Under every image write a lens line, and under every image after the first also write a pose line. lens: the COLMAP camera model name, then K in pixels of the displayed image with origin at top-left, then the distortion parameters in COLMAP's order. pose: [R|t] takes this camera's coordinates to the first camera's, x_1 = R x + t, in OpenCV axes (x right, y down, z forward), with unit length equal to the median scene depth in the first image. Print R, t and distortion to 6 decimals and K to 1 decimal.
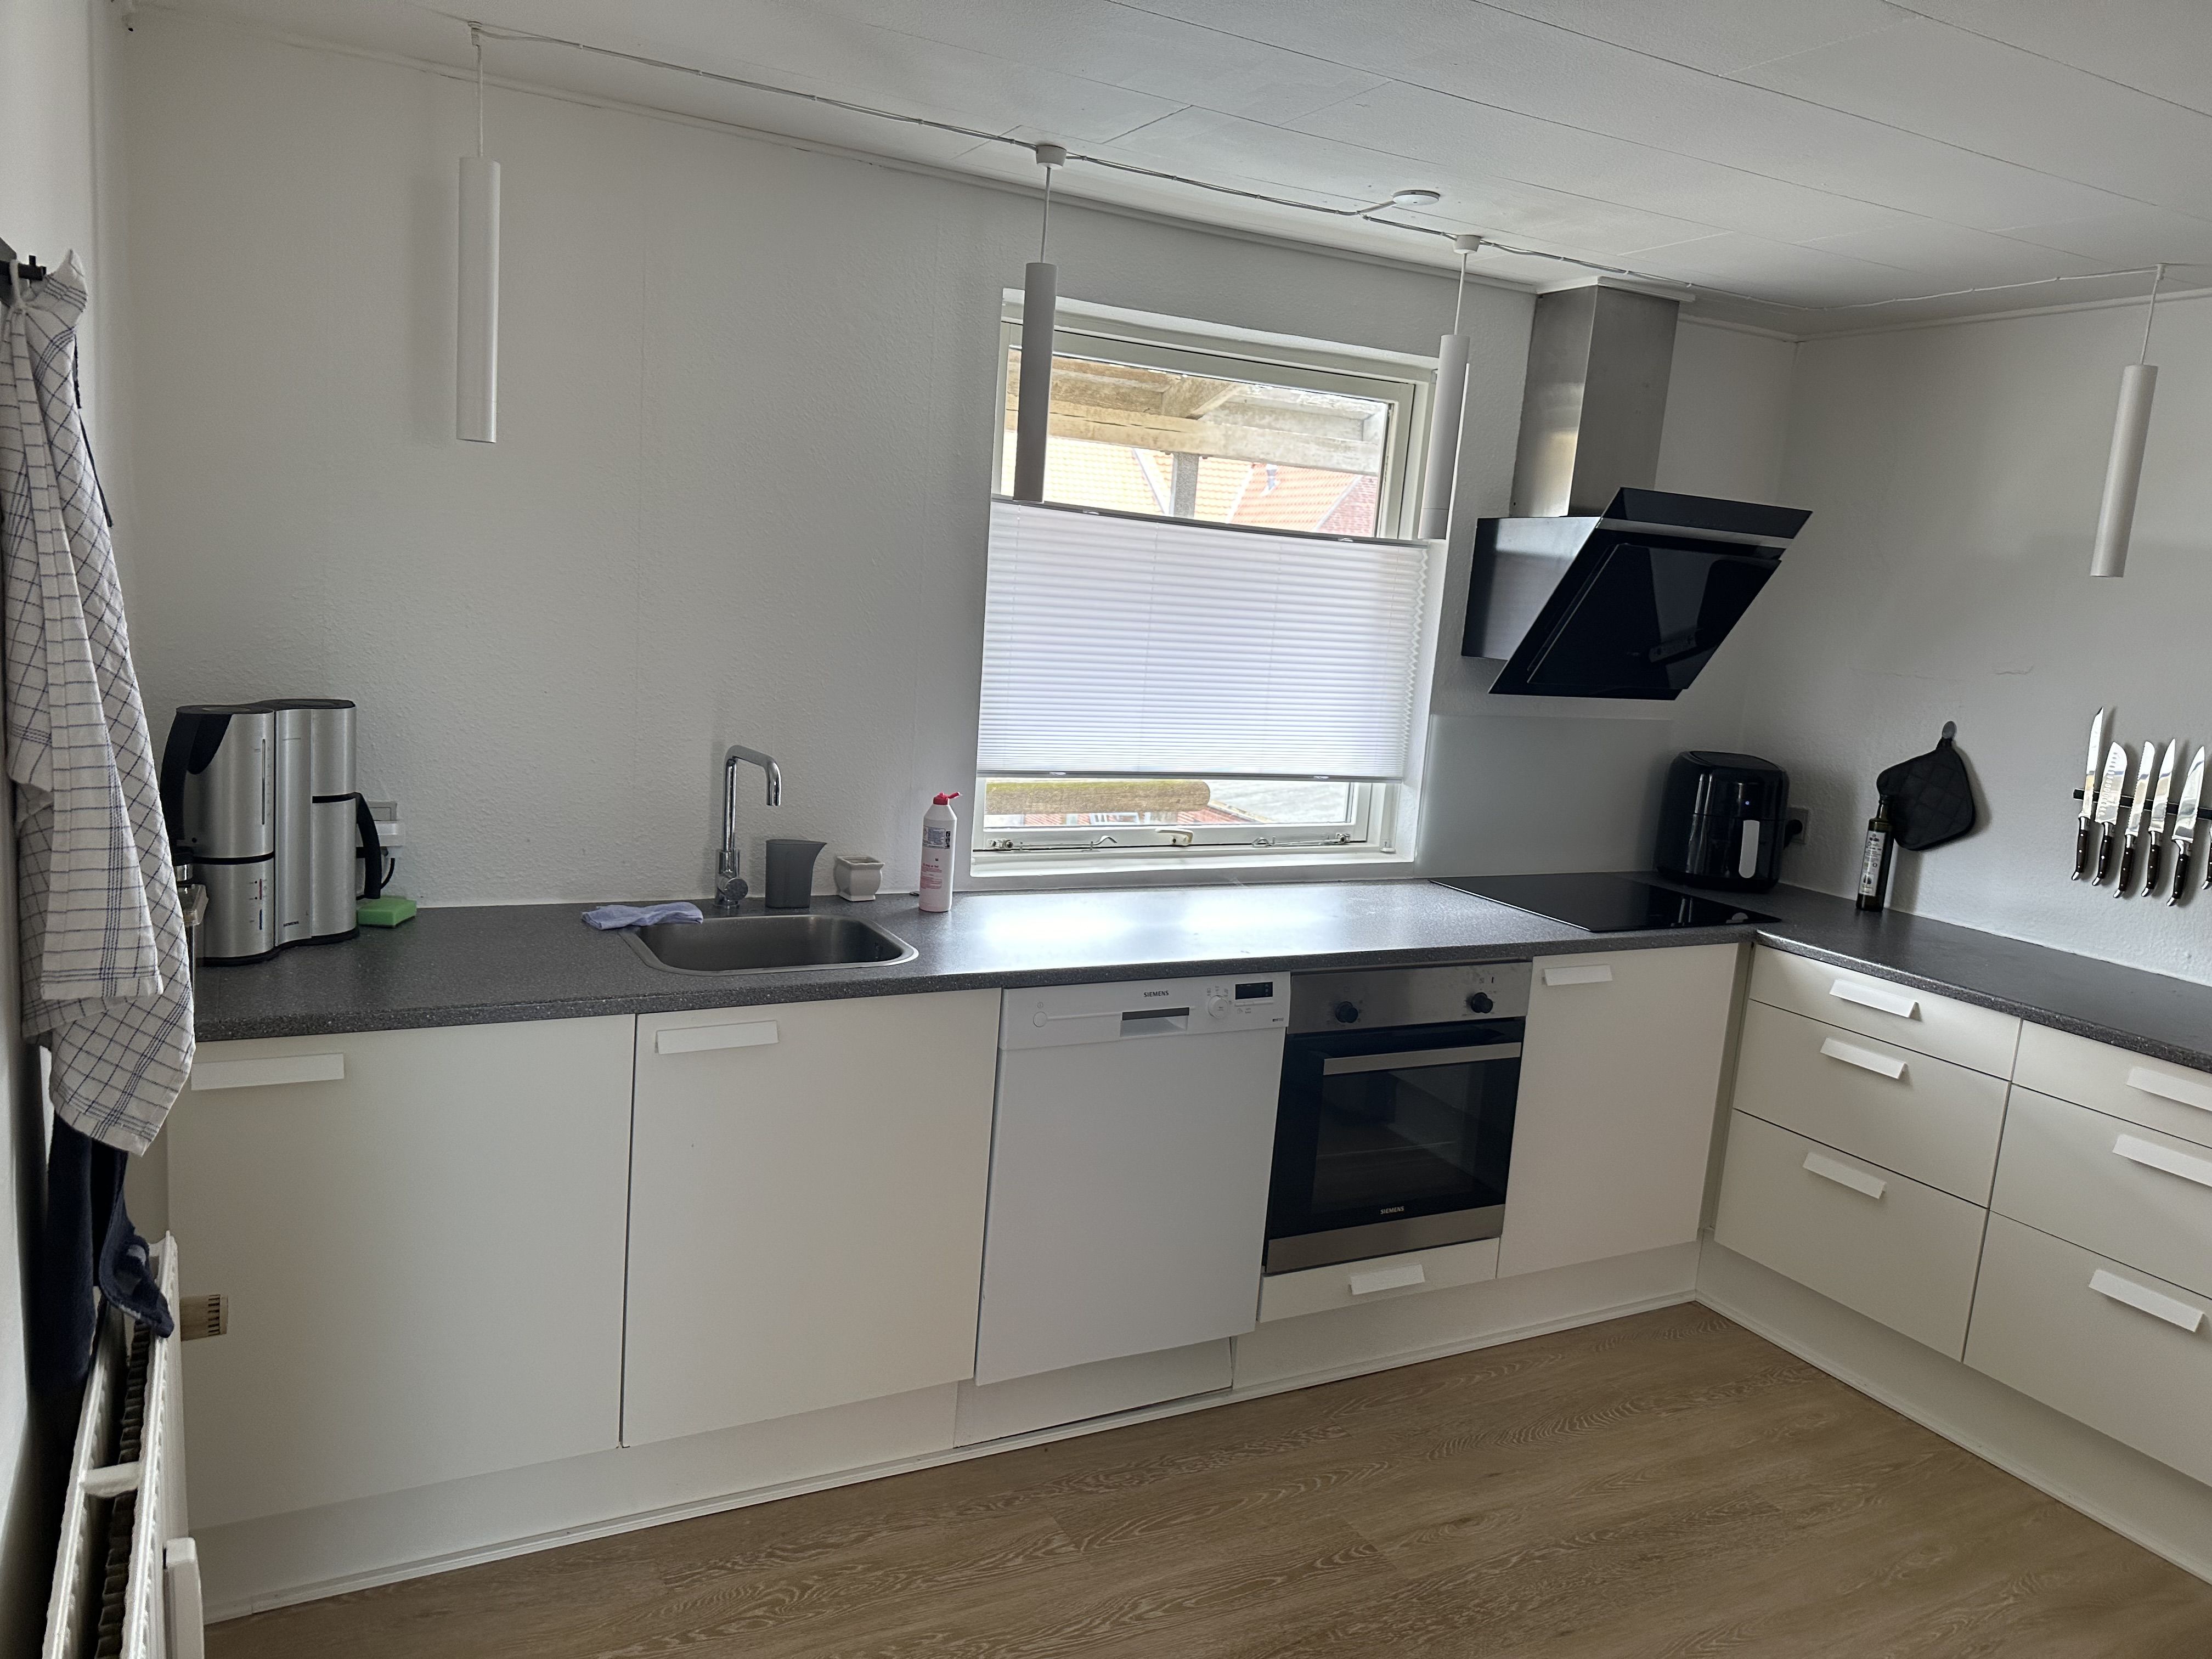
lens RADIAL K [[1550.9, 0, 1109.3], [0, 1550.9, 836.1], [0, 0, 1]] dist [0.069675, -0.072537]
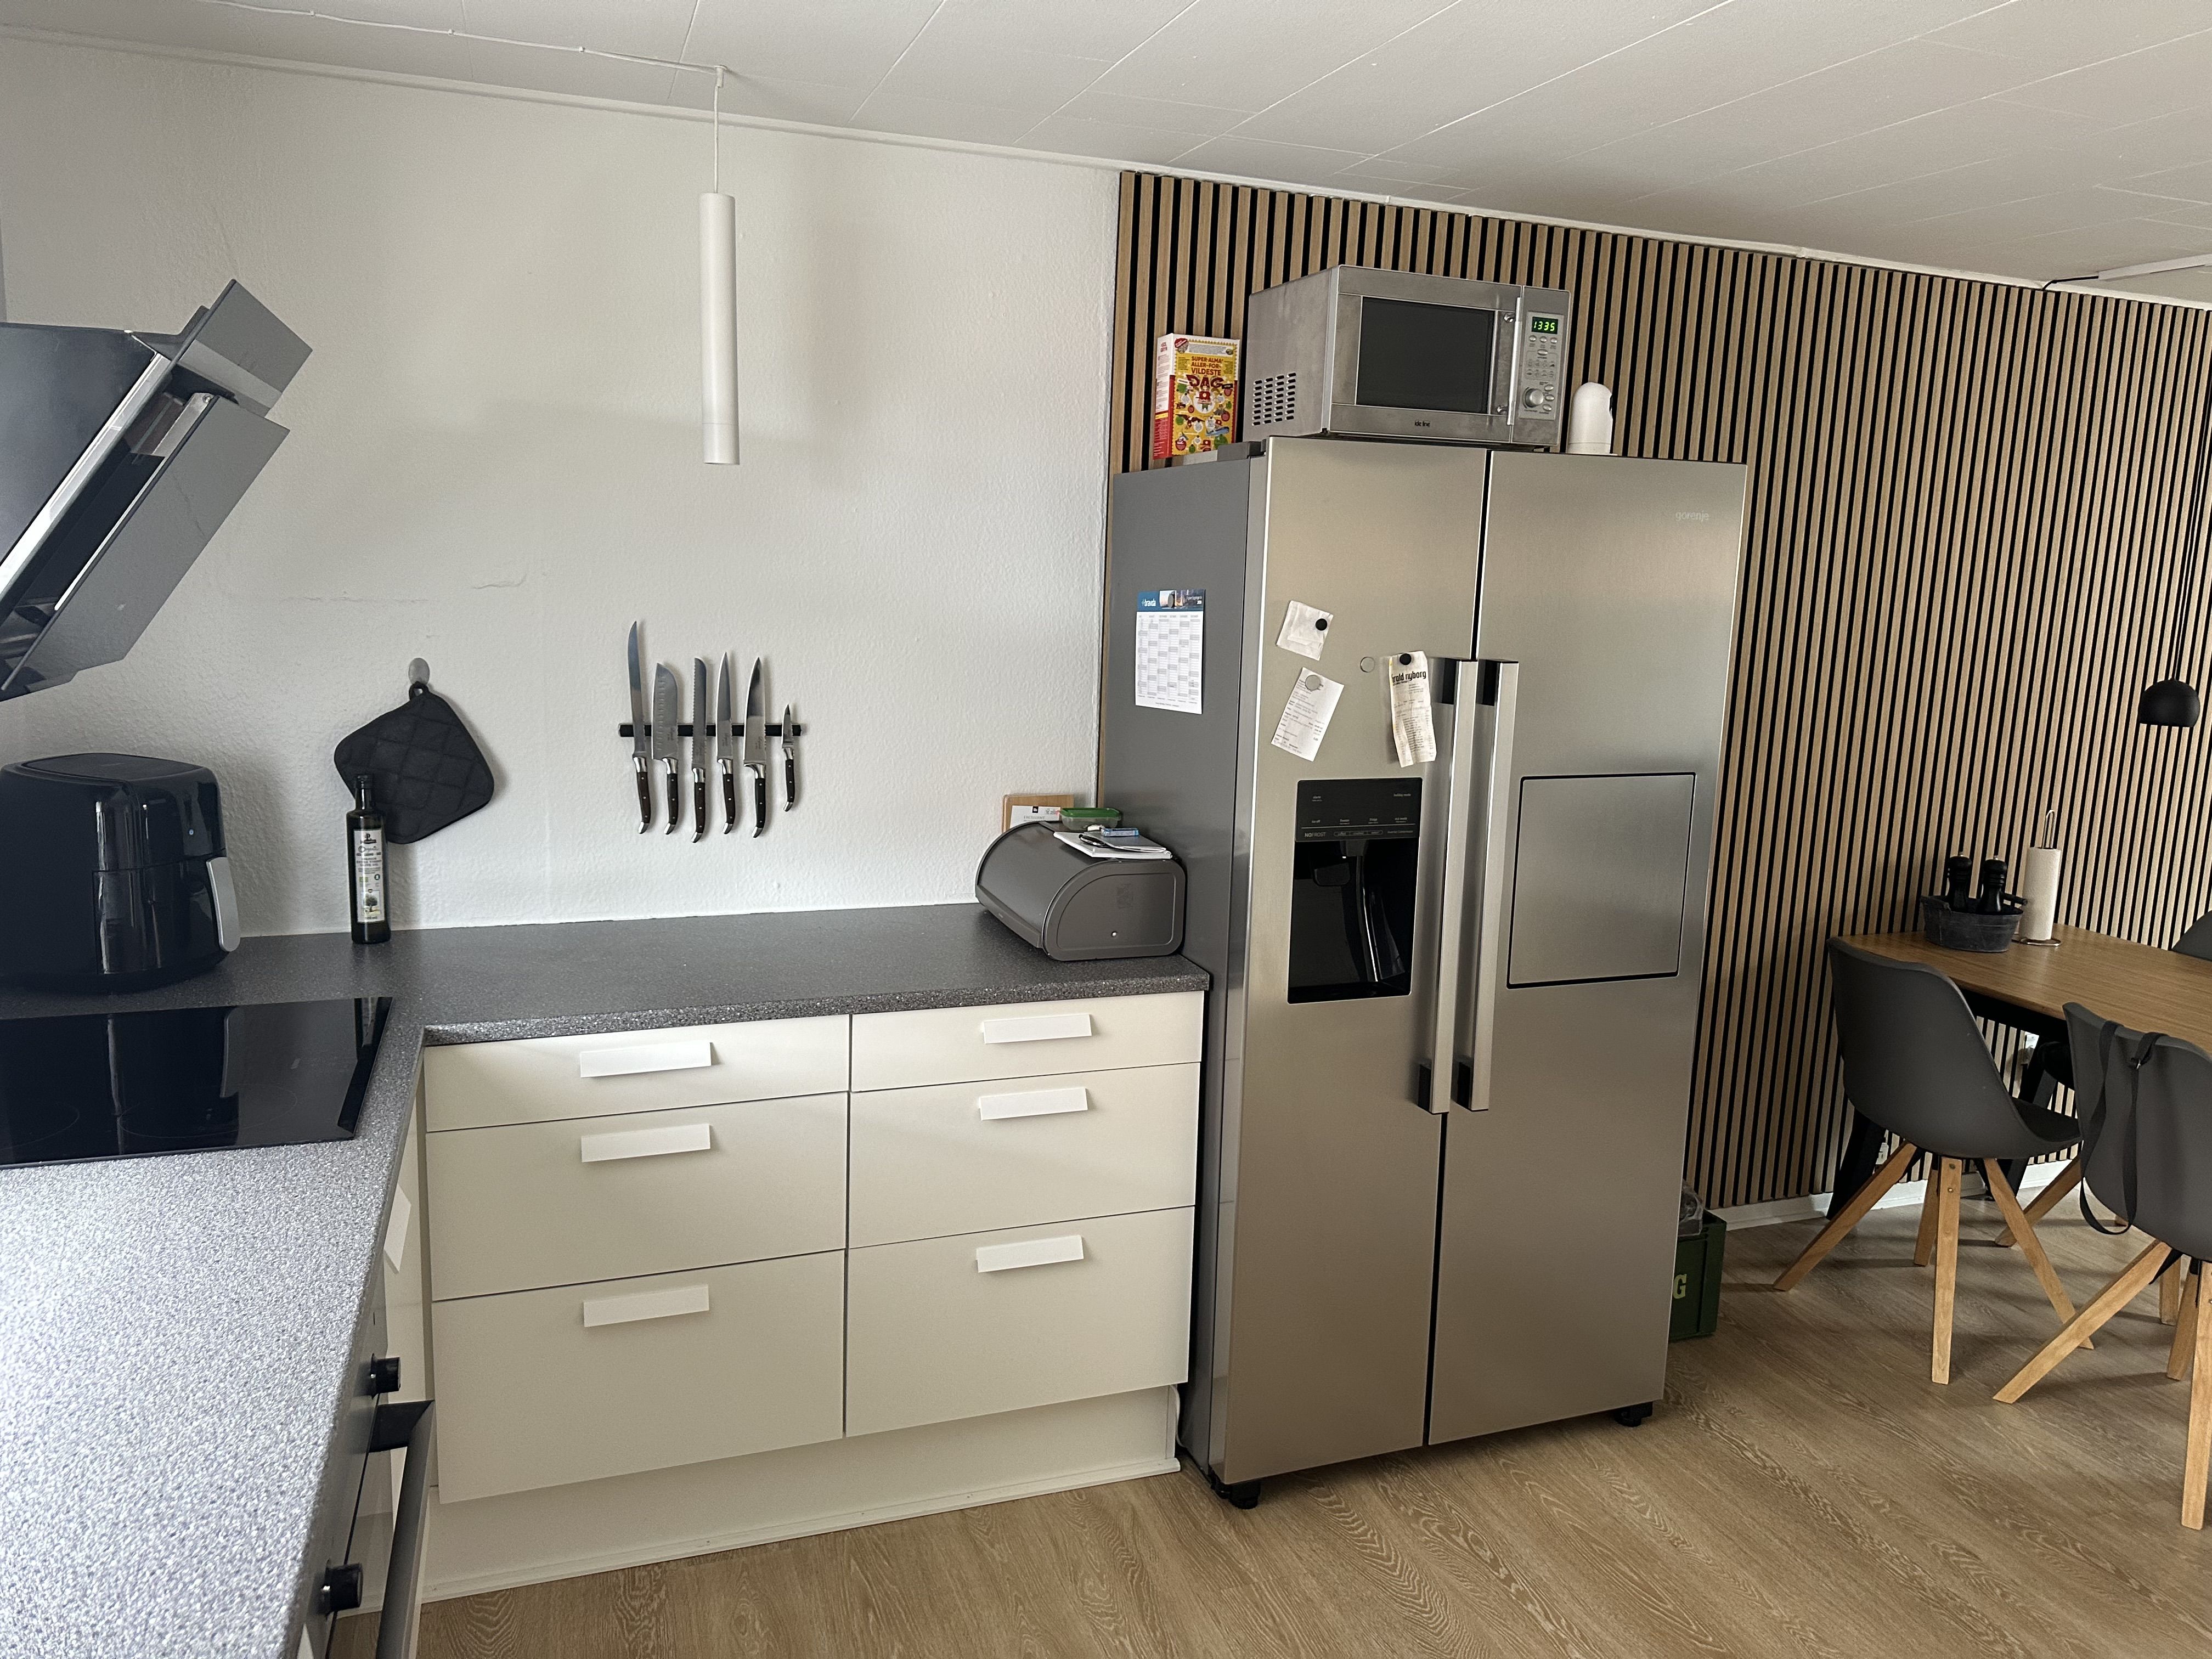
lens RADIAL K [[1550.9, 0, 1108.1], [0, 1550.9, 813.8], [0, 0, 1]] dist [0.069675, -0.072537]
pose [[0.131083, -0.226172, 0.965227, -0.137993], [0.140810, 0.968005, 0.207700, -0.114439], [-0.981320, 0.108688, 0.158736, 0.617529]]
